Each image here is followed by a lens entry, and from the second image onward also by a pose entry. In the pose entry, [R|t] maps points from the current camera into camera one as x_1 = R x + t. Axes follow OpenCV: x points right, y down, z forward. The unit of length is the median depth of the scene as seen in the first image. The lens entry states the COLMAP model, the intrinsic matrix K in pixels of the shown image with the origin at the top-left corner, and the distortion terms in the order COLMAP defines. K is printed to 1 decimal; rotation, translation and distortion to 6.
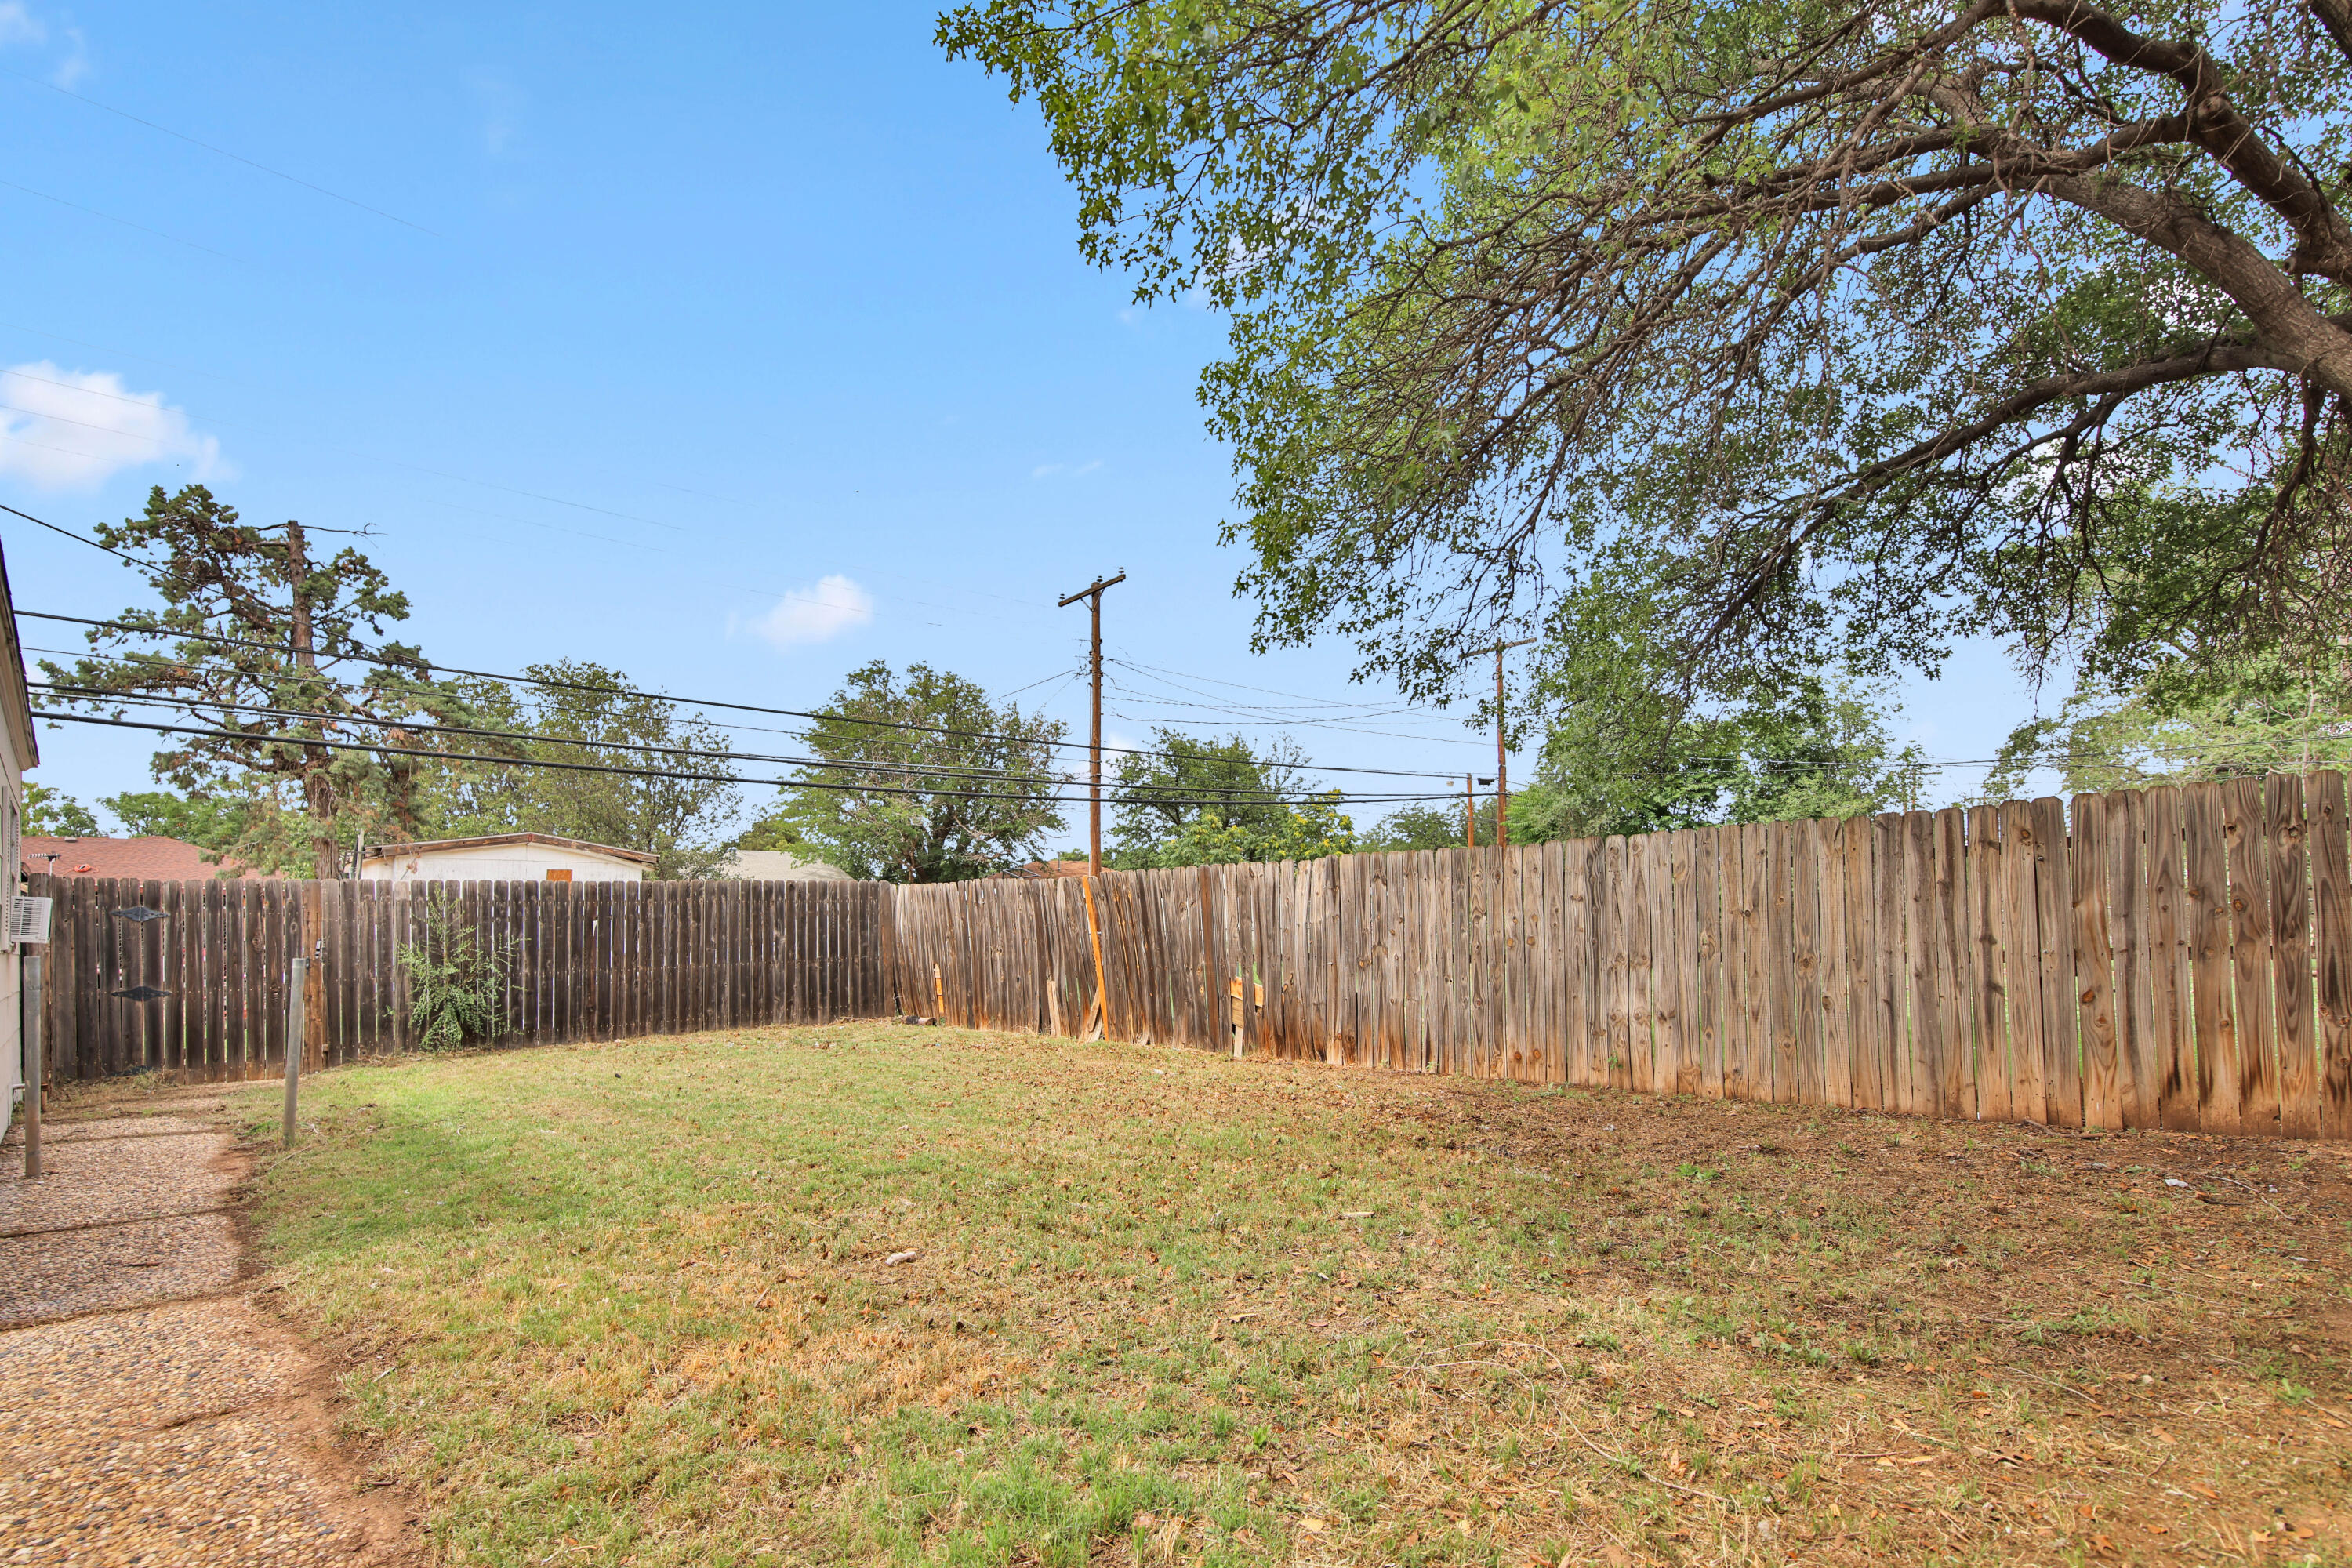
lens RADIAL K [[1079.5, 0, 1184.4], [0, 1079.5, 901.8], [0, 0, 1]] dist [-0.034392, -0.000387]
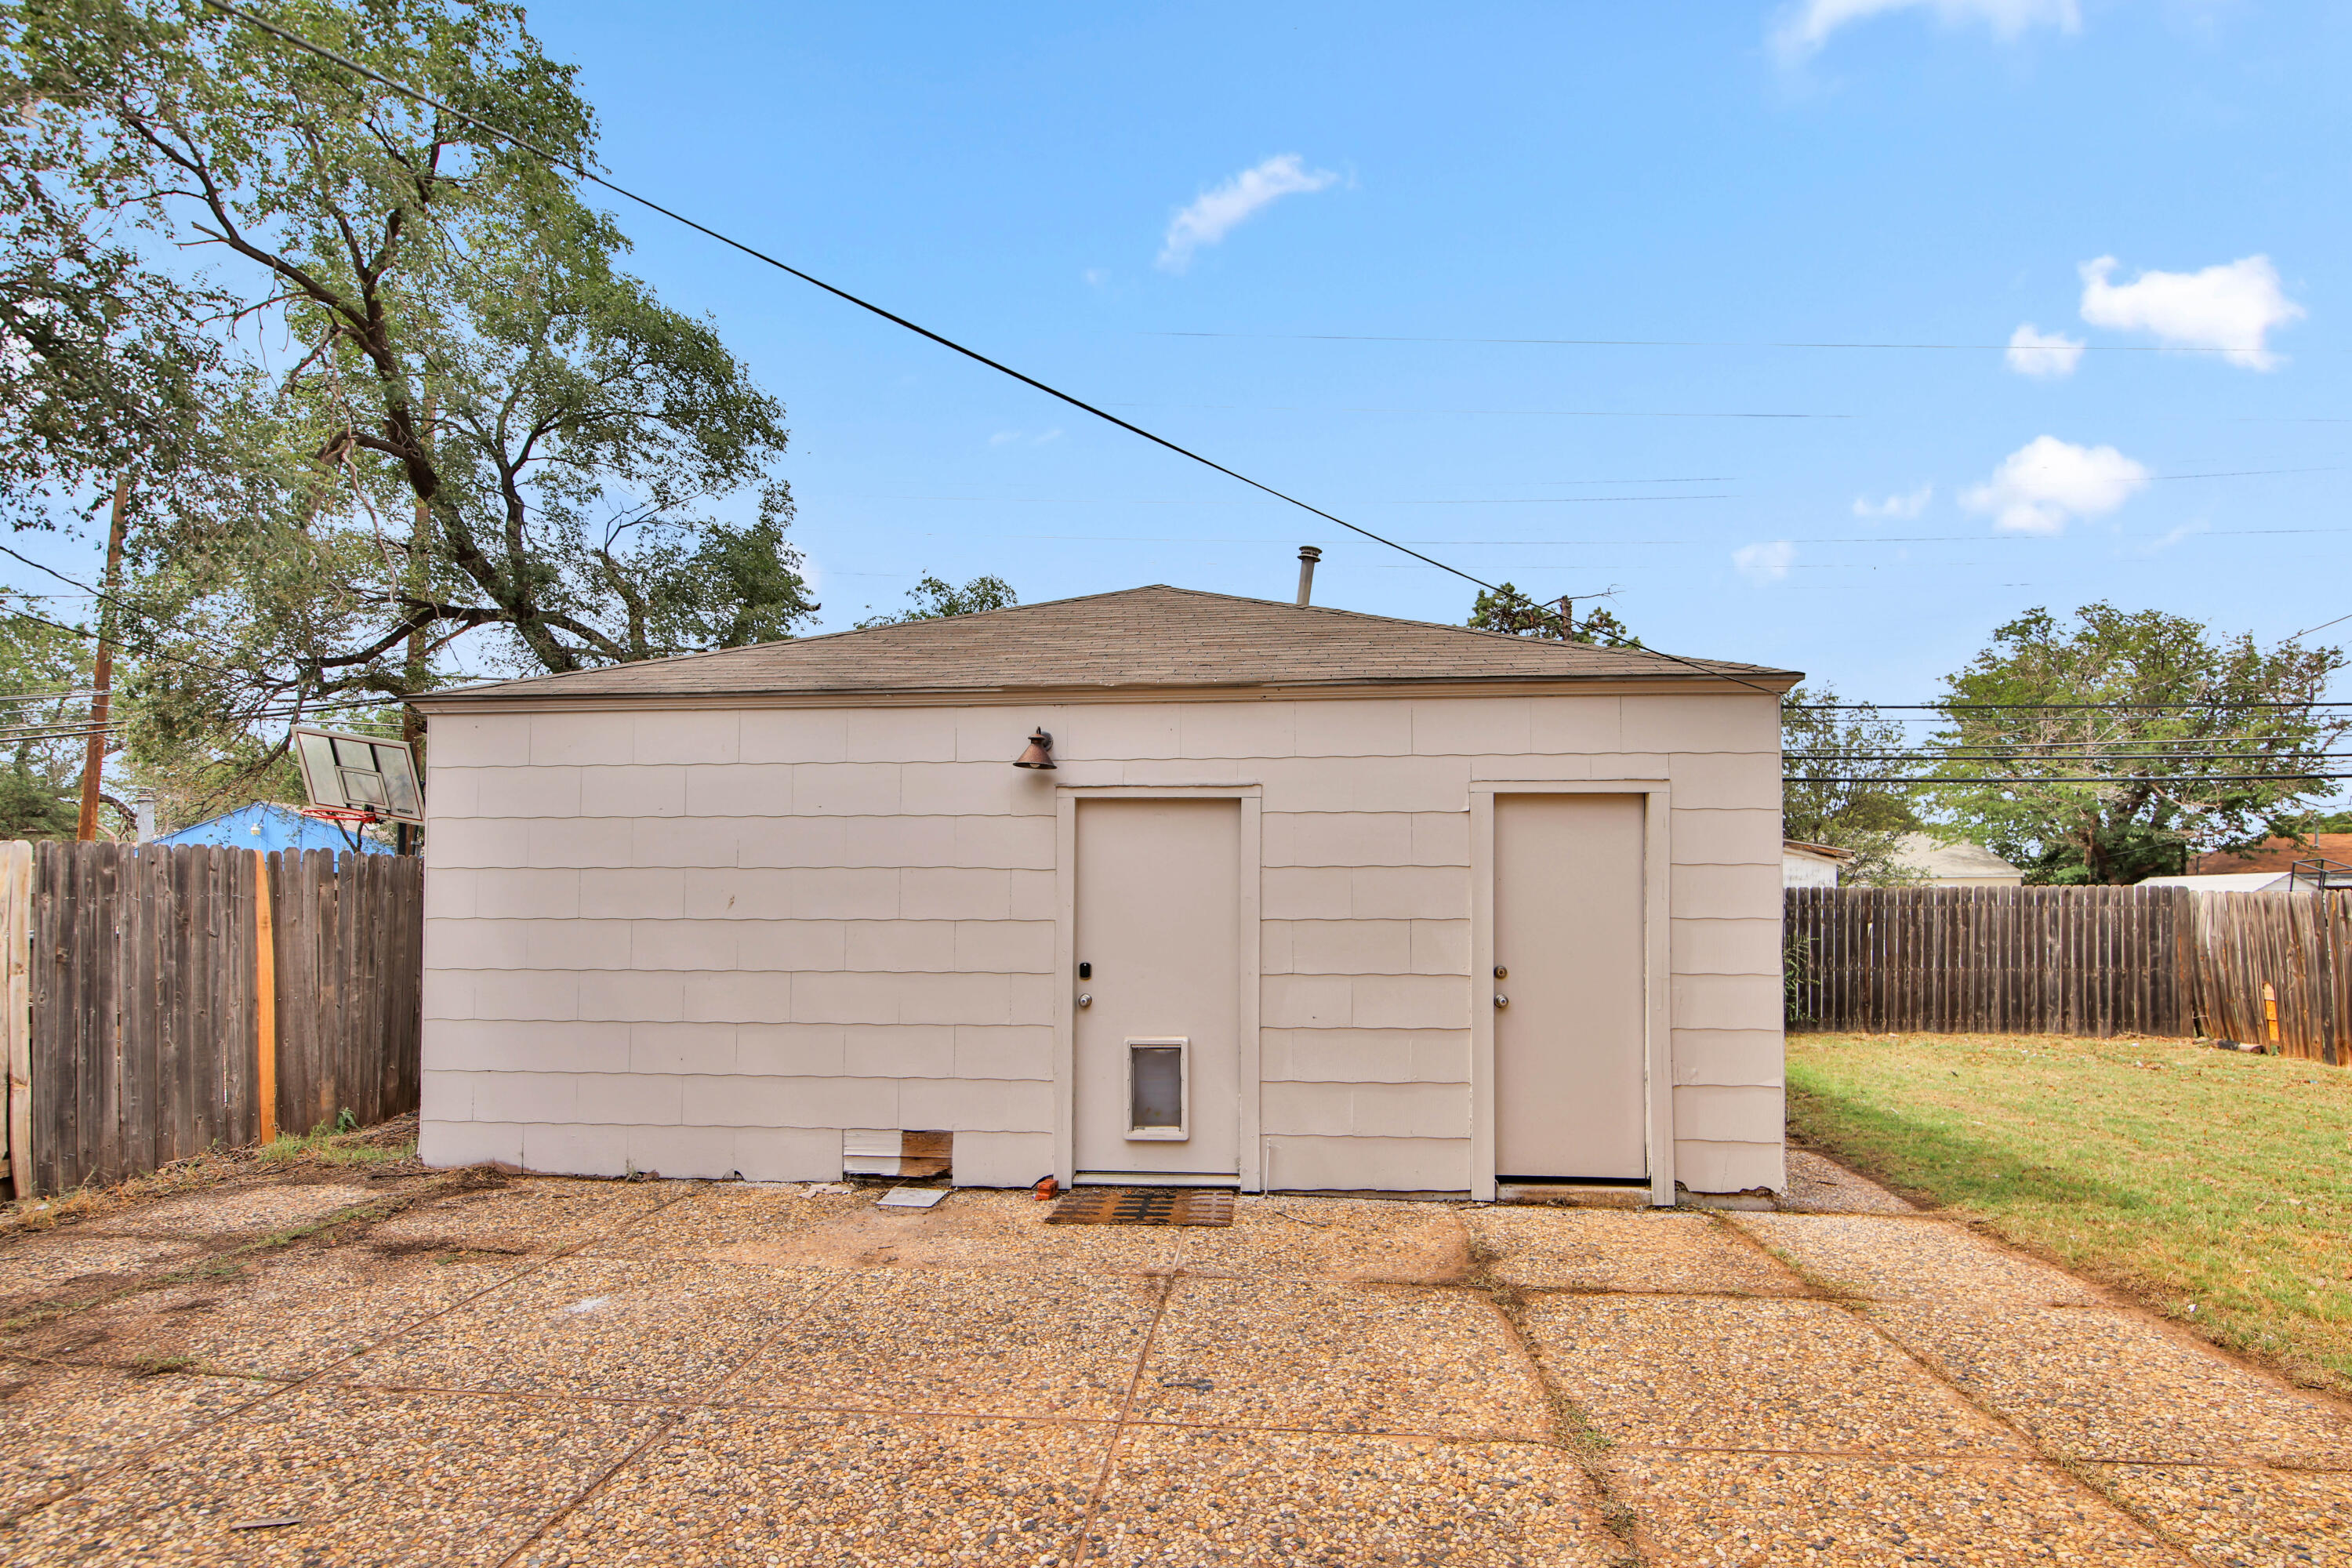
lens RADIAL K [[1079.5, 0, 1184.4], [0, 1079.5, 901.8], [0, 0, 1]] dist [-0.034392, -0.000387]
pose [[0.618717, 0.025030, -0.785215, -0.116362], [-0.003382, 0.999568, 0.029199, -0.030872], [0.785607, -0.015410, 0.618534, -0.210127]]
